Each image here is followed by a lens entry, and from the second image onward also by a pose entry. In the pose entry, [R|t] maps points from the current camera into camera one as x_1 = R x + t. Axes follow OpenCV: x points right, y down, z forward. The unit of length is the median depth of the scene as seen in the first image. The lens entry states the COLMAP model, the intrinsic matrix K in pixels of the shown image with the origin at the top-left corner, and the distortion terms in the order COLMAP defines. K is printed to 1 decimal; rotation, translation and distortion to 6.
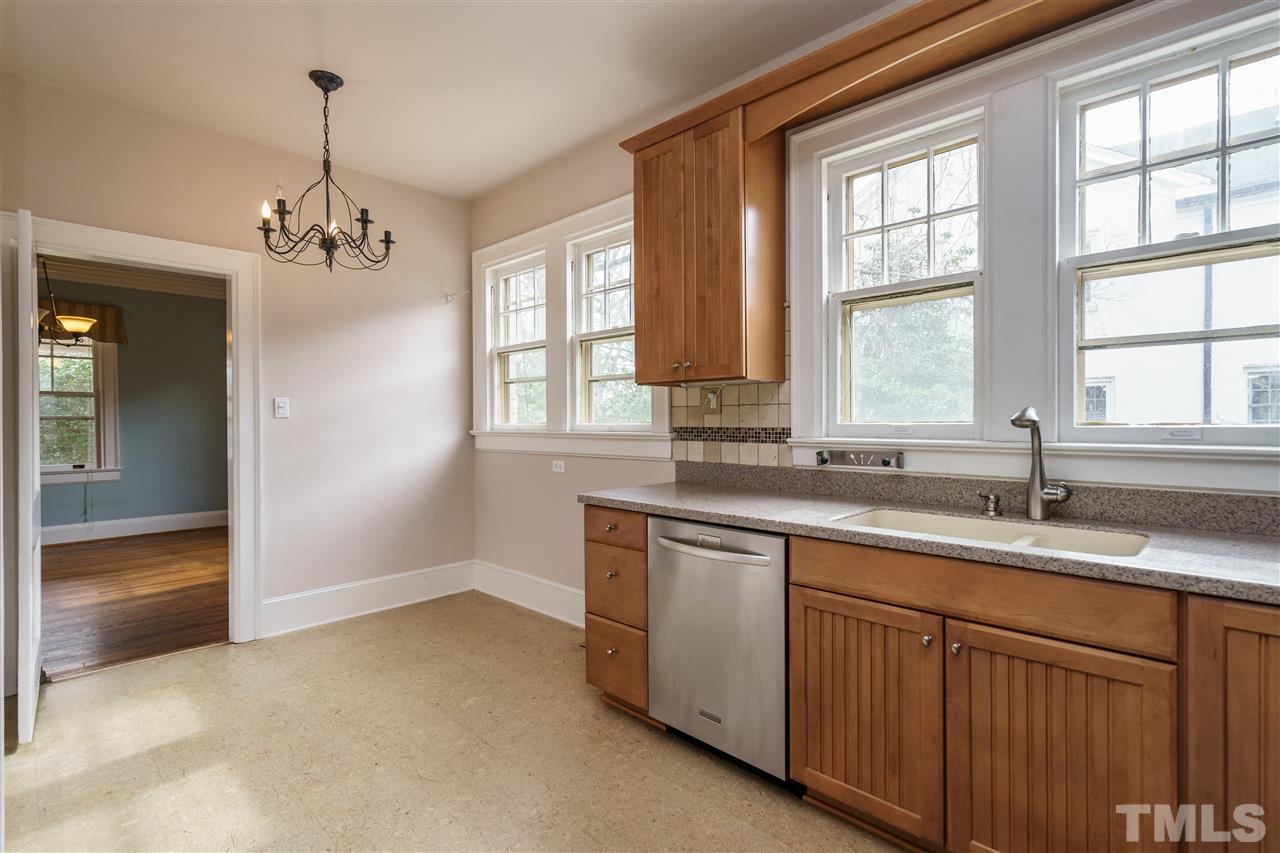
lens RADIAL K [[611.4, 0, 643.6], [0, 611.4, 419.1], [0, 0, 1]] dist [0.002266, 0.001201]
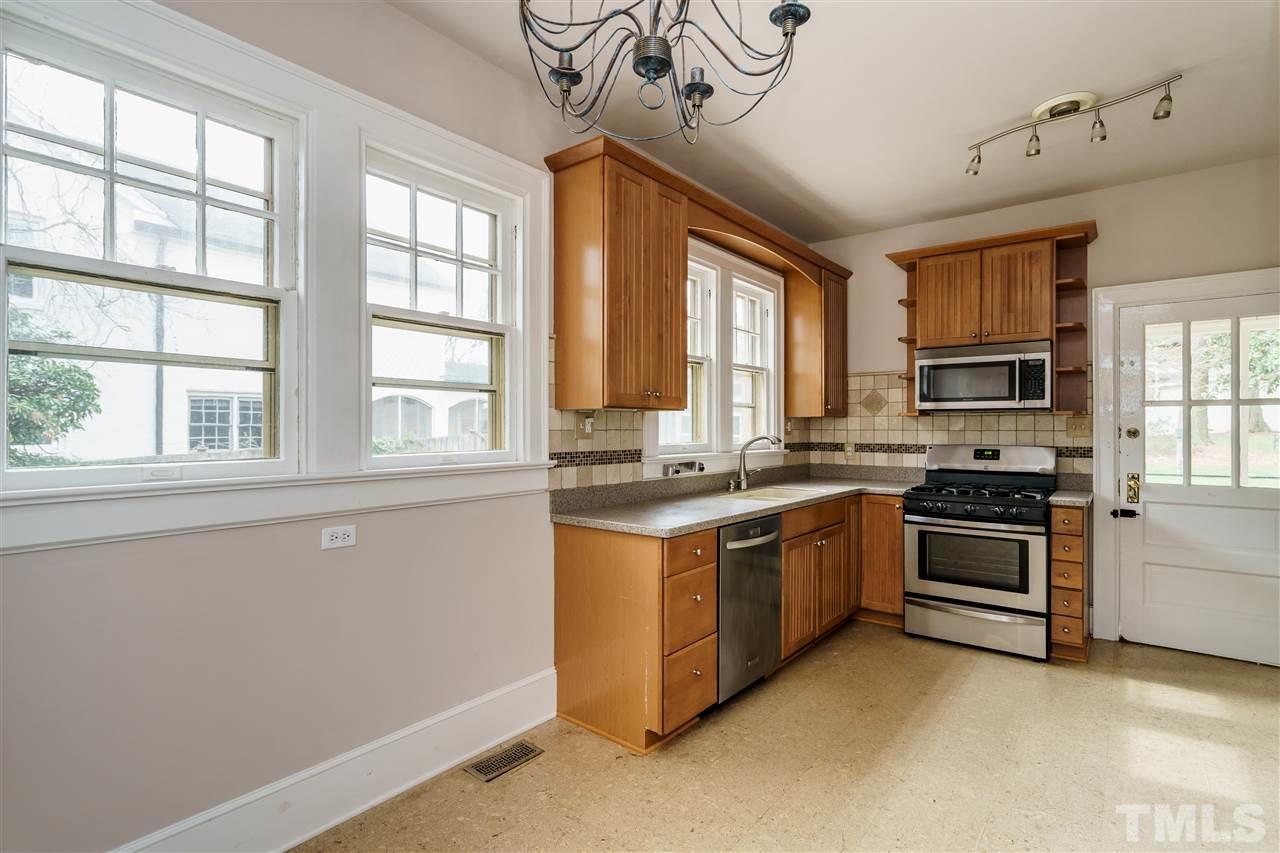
lens RADIAL K [[611.4, 0, 670.2], [0, 611.4, 419.2], [0, 0, 1]] dist [0.002266, 0.001201]
pose [[-0.104148, 0.021956, 0.994319, -1.096997], [0.005501, 0.999754, -0.021500, -0.021192], [-0.994547, 0.003231, -0.104243, 1.174111]]
